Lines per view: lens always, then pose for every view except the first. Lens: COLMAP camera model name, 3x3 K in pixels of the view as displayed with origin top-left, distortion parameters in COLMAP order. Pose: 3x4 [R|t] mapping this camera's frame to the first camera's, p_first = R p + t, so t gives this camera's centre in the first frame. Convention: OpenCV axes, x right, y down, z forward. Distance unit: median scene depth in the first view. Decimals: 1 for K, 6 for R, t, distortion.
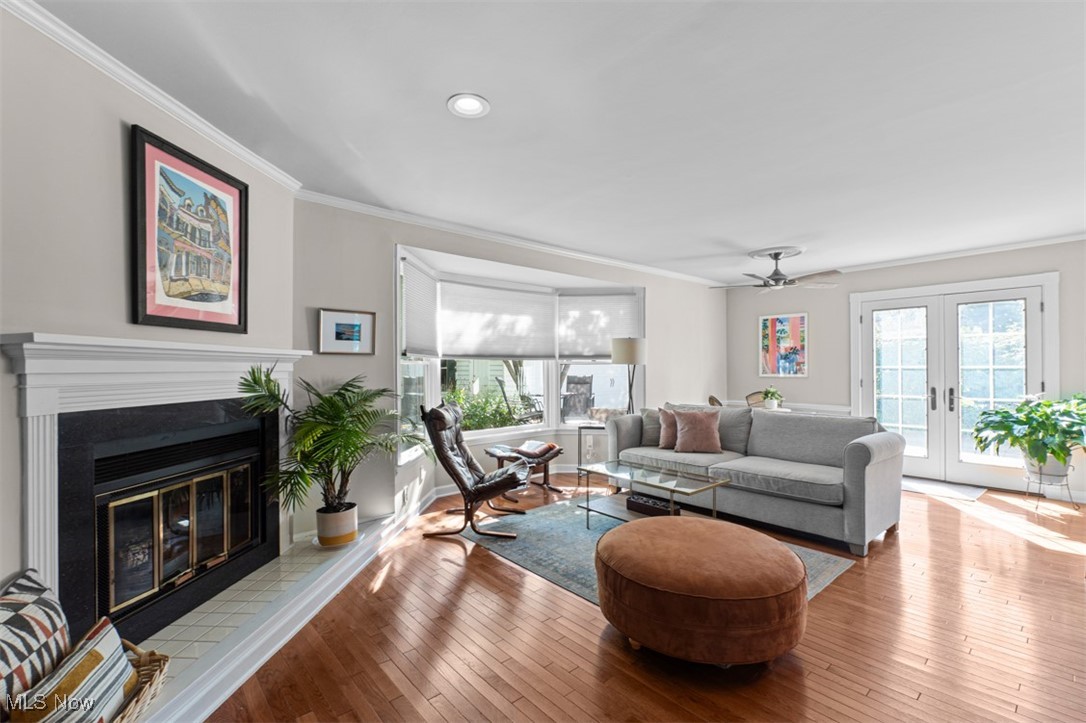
lens RADIAL K [[478.6, 0, 535.7], [0, 478.6, 367.5], [0, 0, 1]] dist [-0.001460, -0.000215]
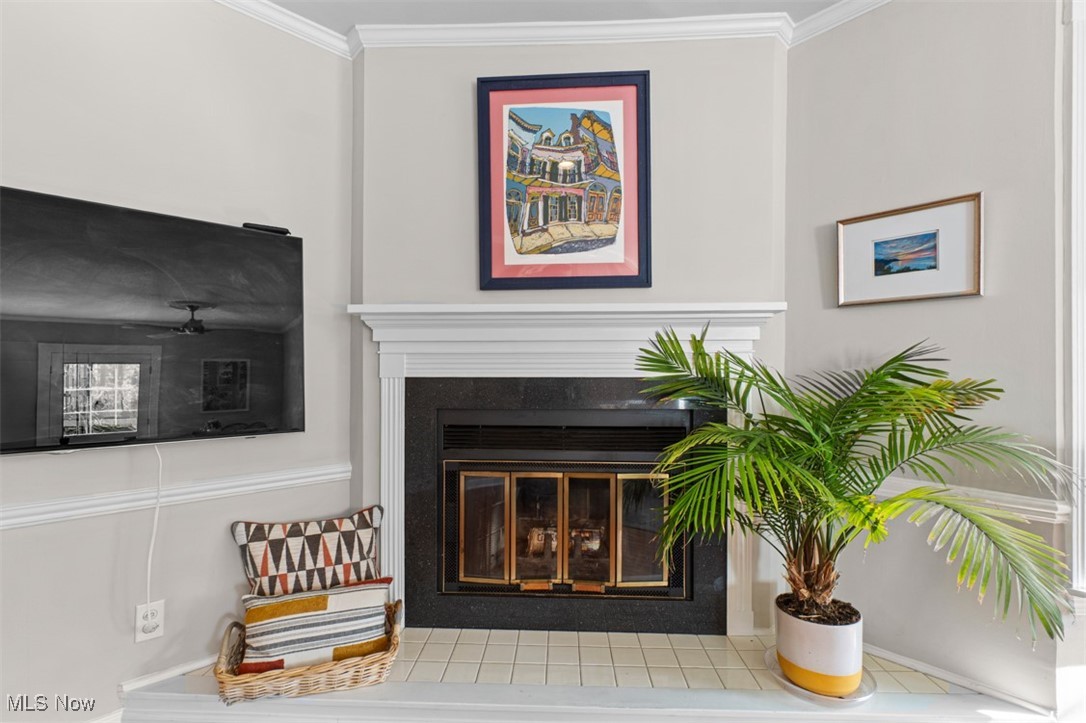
lens RADIAL K [[478.6, 0, 535.7], [0, 478.6, 367.5], [0, 0, 1]] dist [-0.001460, -0.000215]
pose [[0.036923, 0.002142, -0.999316, 0.051222], [0.002478, 0.999994, 0.002235, 0.027459], [0.999315, -0.002559, 0.036918, 0.478775]]
